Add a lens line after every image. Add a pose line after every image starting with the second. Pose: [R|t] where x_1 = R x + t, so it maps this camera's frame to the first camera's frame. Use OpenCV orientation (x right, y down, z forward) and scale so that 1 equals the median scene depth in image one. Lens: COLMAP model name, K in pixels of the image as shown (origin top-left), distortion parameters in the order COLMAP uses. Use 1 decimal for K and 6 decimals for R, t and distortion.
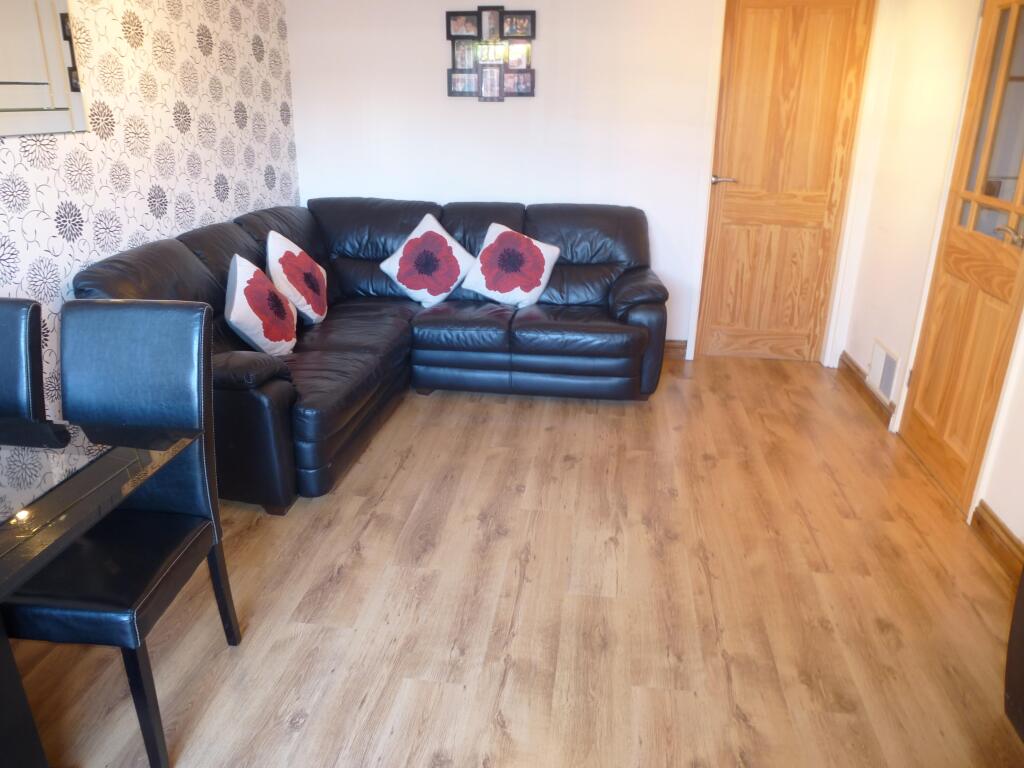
lens RADIAL K [[725.7, 0, 512.0], [0, 725.7, 384.0], [0, 0, 1]] dist [-0.036906, -0.000181]
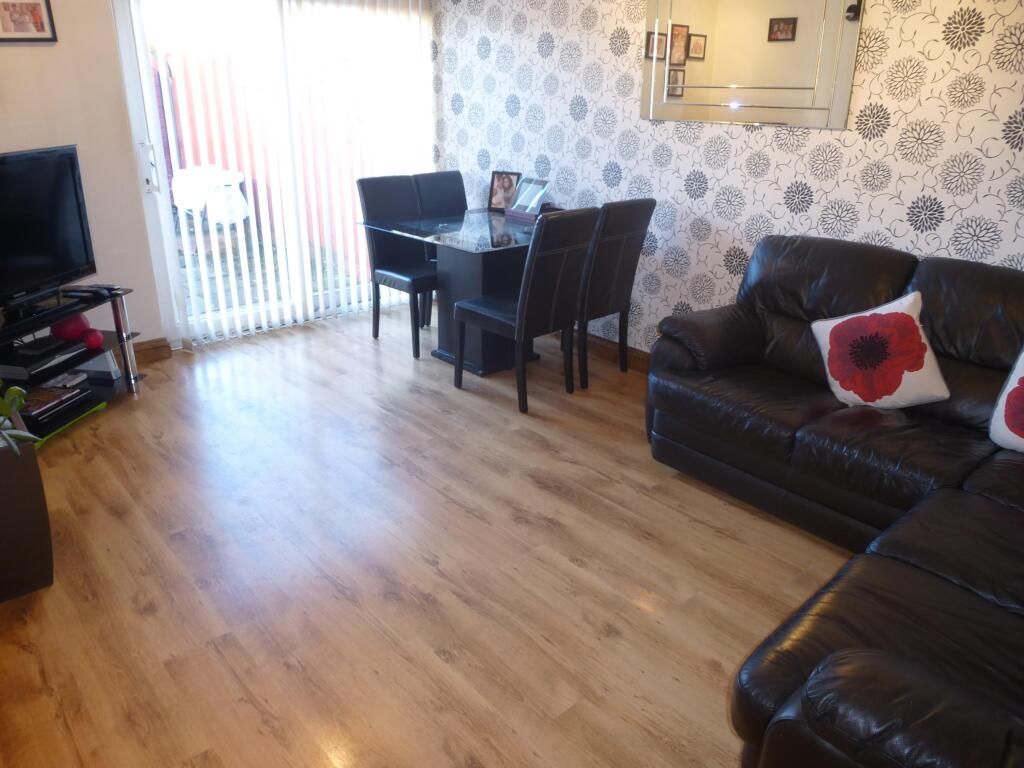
lens RADIAL K [[732.2, 0, 512.0], [0, 732.2, 384.0], [0, 0, 1]] dist [-0.022119, 0.002011]
pose [[-0.646124, 0.273580, -0.712515, 0.674910], [-0.292941, 0.773155, 0.562509, -0.521672], [0.704776, 0.572176, -0.419411, 1.304286]]
